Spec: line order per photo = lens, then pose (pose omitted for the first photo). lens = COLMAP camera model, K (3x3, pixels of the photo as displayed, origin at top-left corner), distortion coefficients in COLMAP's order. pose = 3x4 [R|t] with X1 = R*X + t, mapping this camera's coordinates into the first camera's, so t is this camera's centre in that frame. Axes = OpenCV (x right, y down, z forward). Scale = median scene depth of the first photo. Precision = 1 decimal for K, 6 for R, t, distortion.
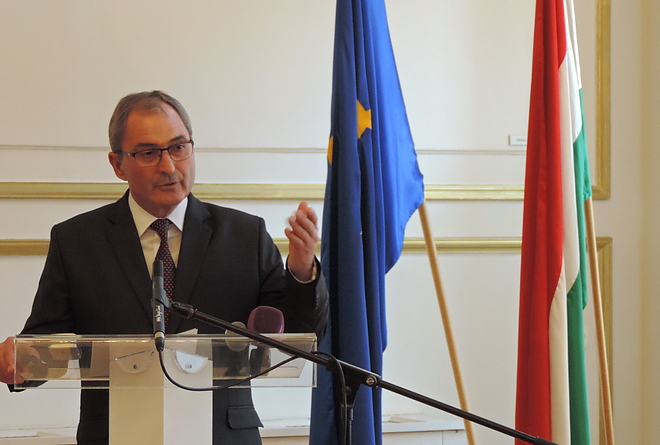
lens RADIAL K [[2748.1, 0, 330.0], [0, 2748.1, 222.5], [0, 0, 1]] dist [-0.375605, -0.033299]
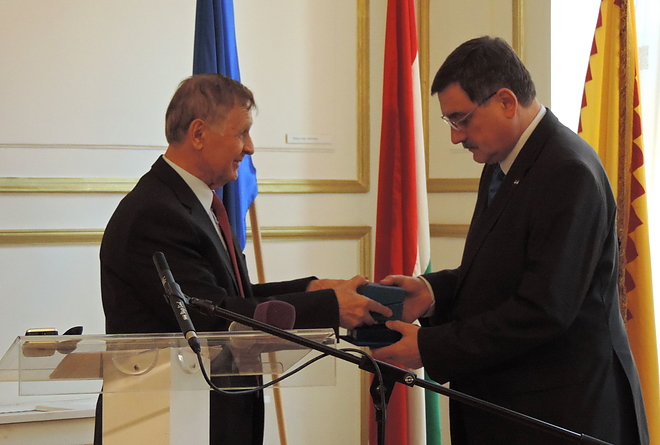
lens RADIAL K [[2040.8, 0, 330.0], [0, 2040.8, 222.5], [0, 0, 1]] dist [-0.031049, 0.533096]
pose [[0.976332, -0.004543, 0.216229, -0.117393], [0.003747, 0.999985, 0.004091, 0.000661], [-0.216245, -0.003184, 0.976334, 0.232481]]
